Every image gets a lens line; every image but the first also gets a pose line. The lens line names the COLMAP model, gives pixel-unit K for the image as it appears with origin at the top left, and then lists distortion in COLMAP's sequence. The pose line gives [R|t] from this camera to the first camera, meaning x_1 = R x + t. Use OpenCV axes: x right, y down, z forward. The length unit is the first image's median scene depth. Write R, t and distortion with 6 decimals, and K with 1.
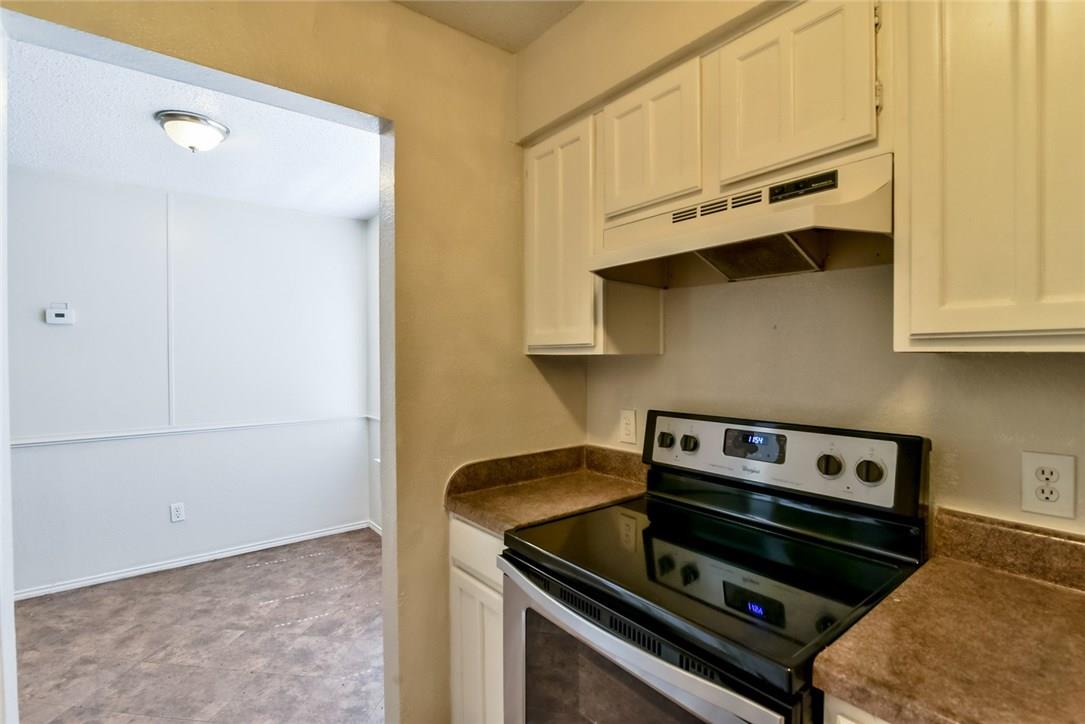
lens RADIAL K [[504.6, 0, 548.3], [0, 504.6, 361.5], [0, 0, 1]] dist [-0.023025, 0.002960]
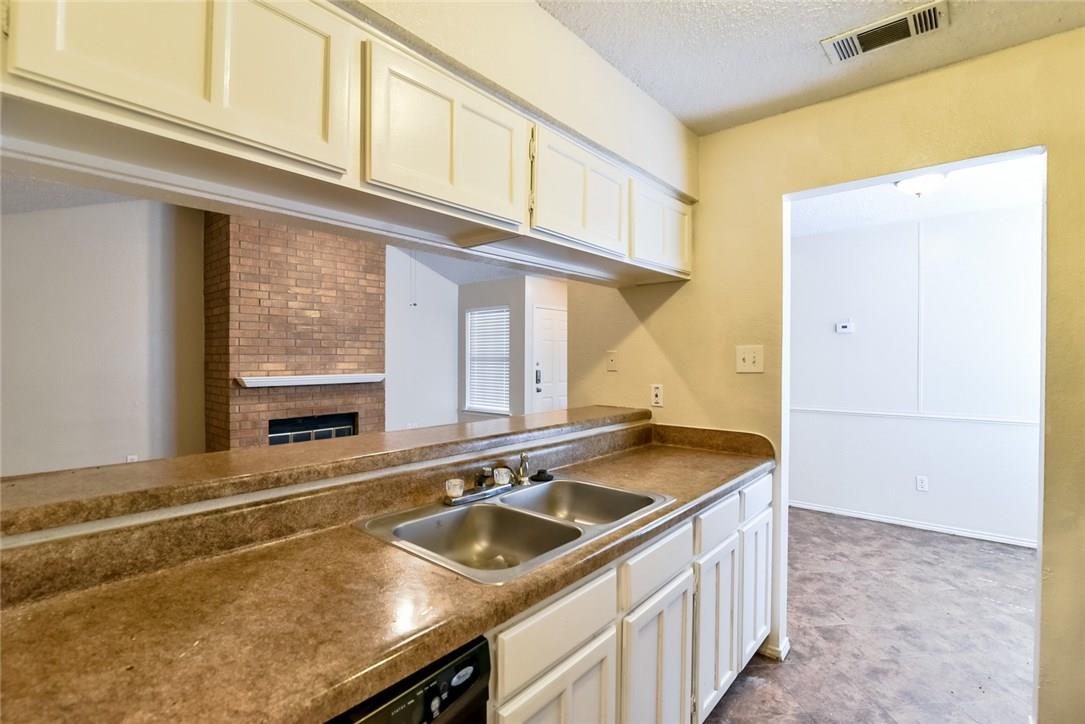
lens RADIAL K [[504.6, 0, 539.2], [0, 504.6, 360.3], [0, 0, 1]] dist [-0.023025, 0.002960]
pose [[0.186684, 0.012359, -0.982342, 0.307961], [-0.014923, 0.999841, 0.009744, 0.005319], [0.982307, 0.012840, 0.186839, -0.169405]]
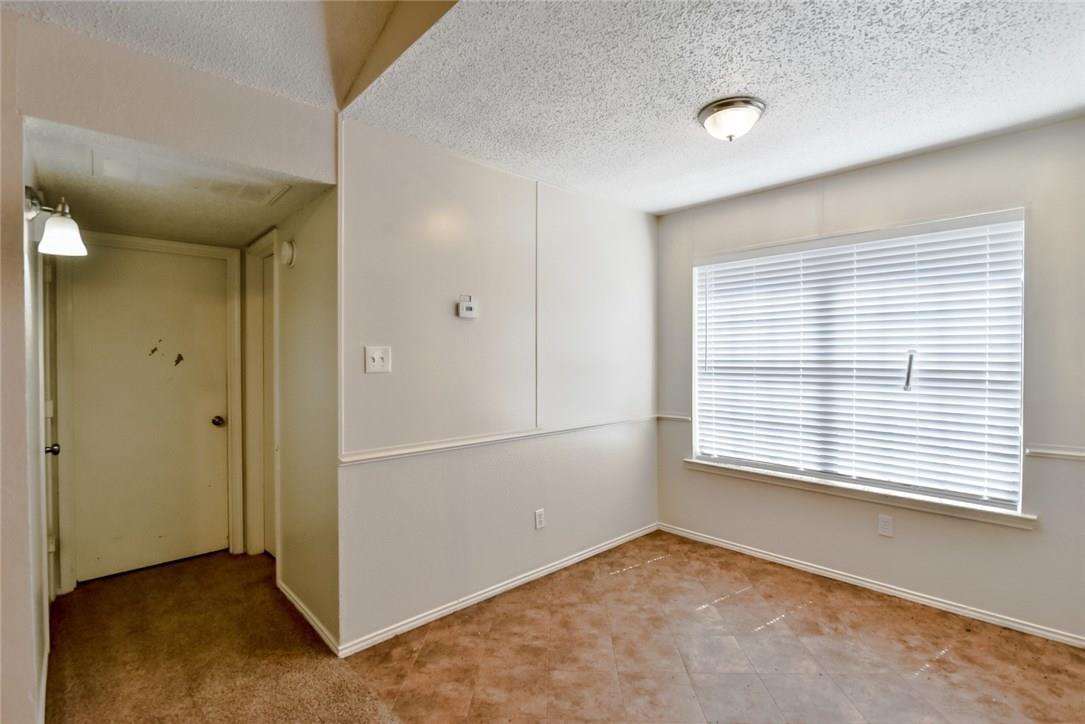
lens RADIAL K [[504.6, 0, 548.7], [0, 504.6, 360.7], [0, 0, 1]] dist [-0.023025, 0.002960]
pose [[0.996503, 0.002702, 0.083518, -0.927675], [-0.001879, 0.999949, -0.009921, 0.013071], [-0.083540, 0.009729, 0.996457, 0.046977]]
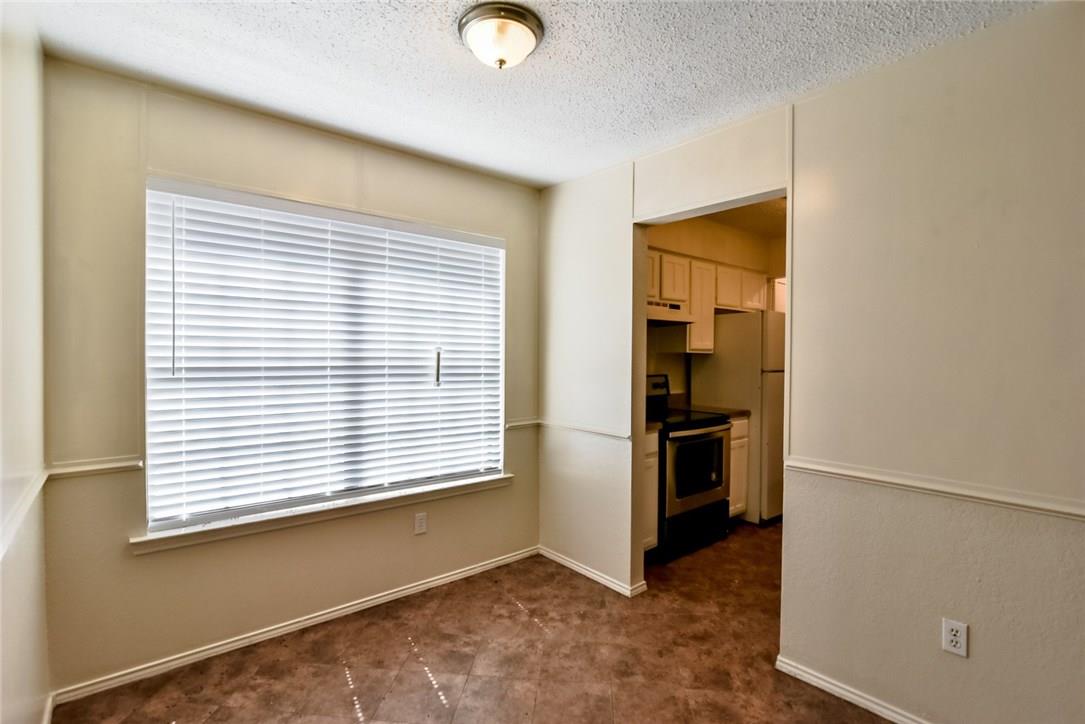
lens RADIAL K [[504.6, 0, 541.2], [0, 504.6, 362.9], [0, 0, 1]] dist [-0.023025, 0.002960]
pose [[-0.022418, -0.012181, 0.999674, -1.175132], [0.008067, 0.999891, 0.012365, 0.002035], [-0.999716, 0.008341, -0.022317, 0.773729]]
